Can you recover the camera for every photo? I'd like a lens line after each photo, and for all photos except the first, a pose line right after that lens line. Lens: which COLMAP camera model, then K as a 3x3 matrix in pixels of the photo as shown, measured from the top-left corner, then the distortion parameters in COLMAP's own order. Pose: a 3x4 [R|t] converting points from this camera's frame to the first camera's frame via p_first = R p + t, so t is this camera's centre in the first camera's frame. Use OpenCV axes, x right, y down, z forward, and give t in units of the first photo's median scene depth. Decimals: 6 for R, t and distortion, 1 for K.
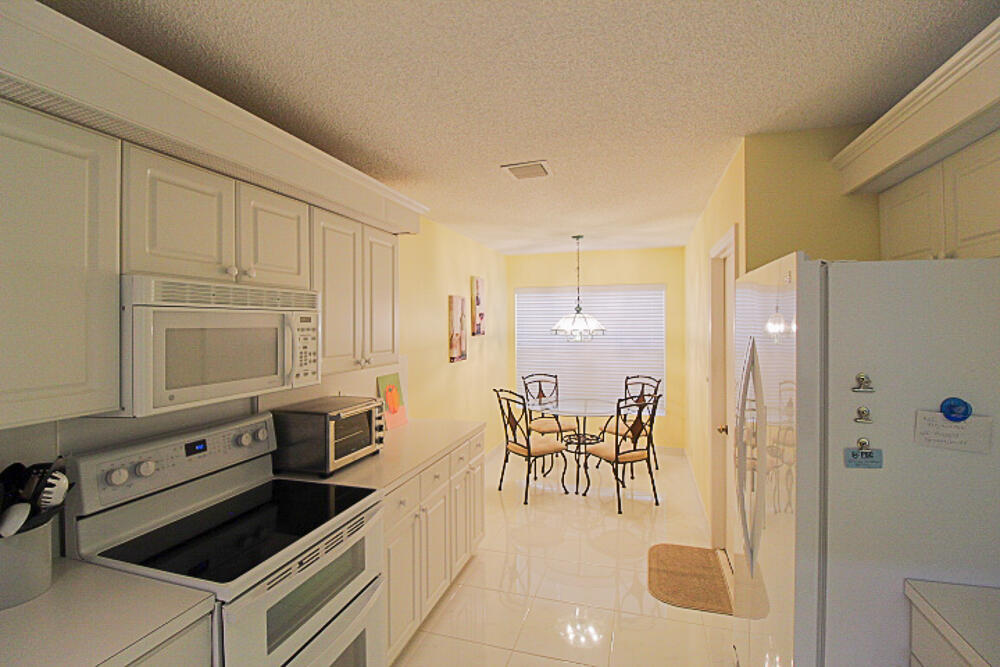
lens RADIAL K [[464.3, 0, 502.9], [0, 464.3, 325.6], [0, 0, 1]] dist [-0.010330, -0.001204]
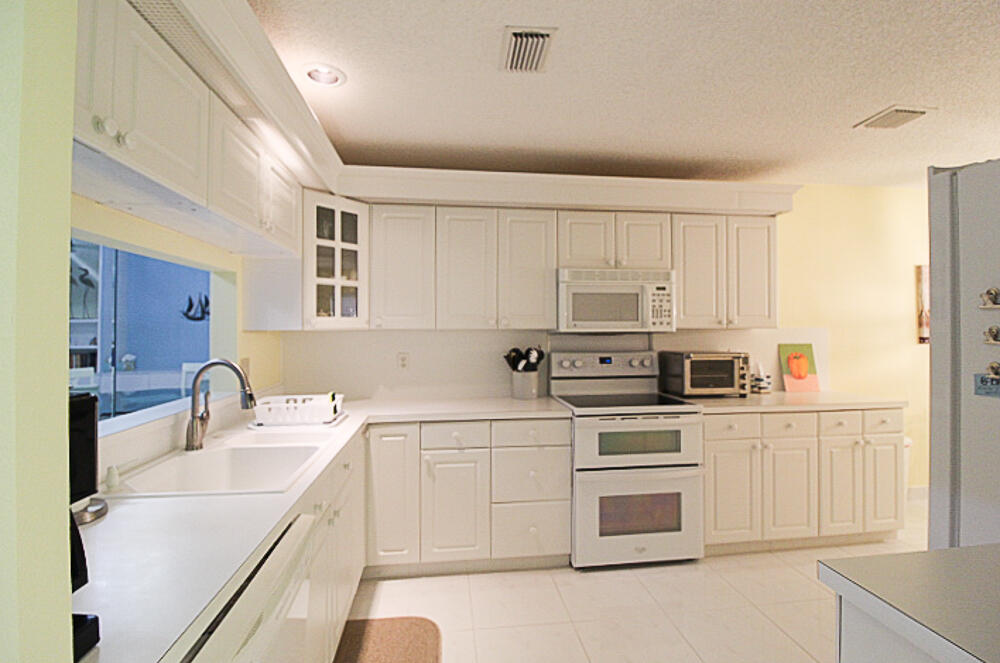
lens RADIAL K [[464.3, 0, 502.0], [0, 464.3, 328.2], [0, 0, 1]] dist [-0.010330, -0.001204]
pose [[0.406485, 0.002736, -0.913653, 0.768723], [-0.005808, 0.999983, 0.000410, 0.120917], [0.913639, 0.005139, 0.406494, -0.119556]]
